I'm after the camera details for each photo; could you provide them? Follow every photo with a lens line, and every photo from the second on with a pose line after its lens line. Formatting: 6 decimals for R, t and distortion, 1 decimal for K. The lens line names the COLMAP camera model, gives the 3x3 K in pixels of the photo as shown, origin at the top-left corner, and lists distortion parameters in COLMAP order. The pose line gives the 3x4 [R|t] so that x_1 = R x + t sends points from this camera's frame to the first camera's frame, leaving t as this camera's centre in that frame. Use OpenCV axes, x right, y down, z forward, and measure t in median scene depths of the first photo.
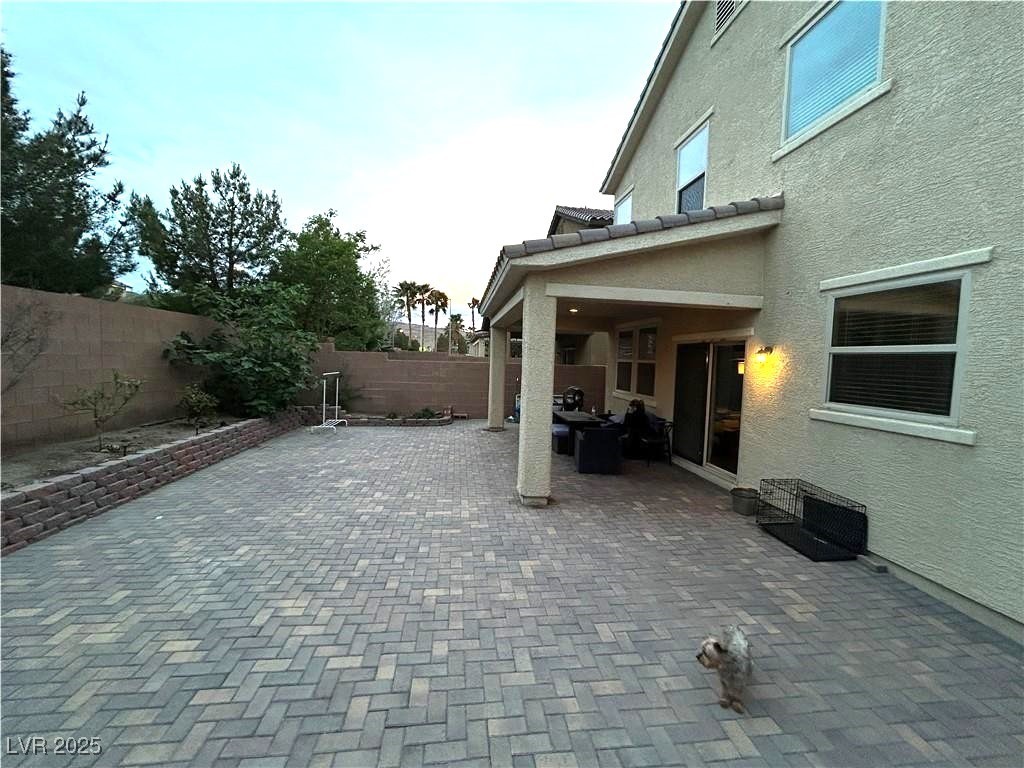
lens RADIAL K [[416.3, 0, 513.0], [0, 416.3, 382.9], [0, 0, 1]] dist [-0.000312, 0.000271]
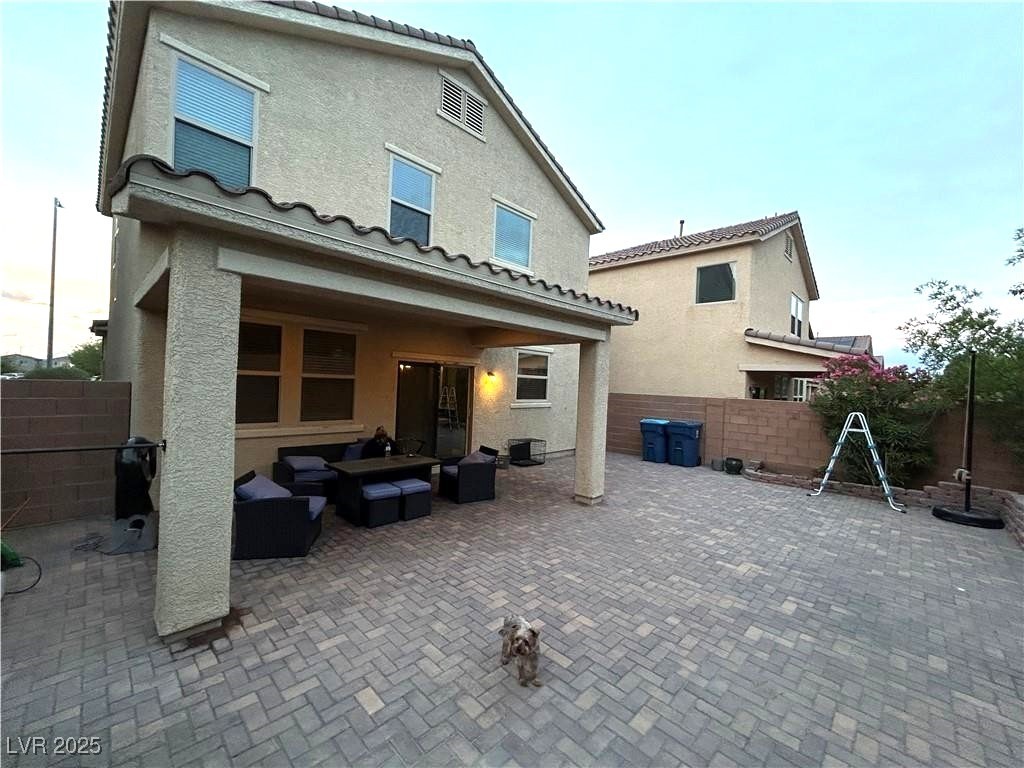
lens RADIAL K [[416.3, 0, 515.9], [0, 416.3, 384.2], [0, 0, 1]] dist [-0.000312, 0.000271]
pose [[-0.625869, -0.059675, 0.777642, -0.799474], [-0.012647, 0.997714, 0.066384, -0.154431], [-0.779826, 0.031713, -0.625193, 2.019871]]
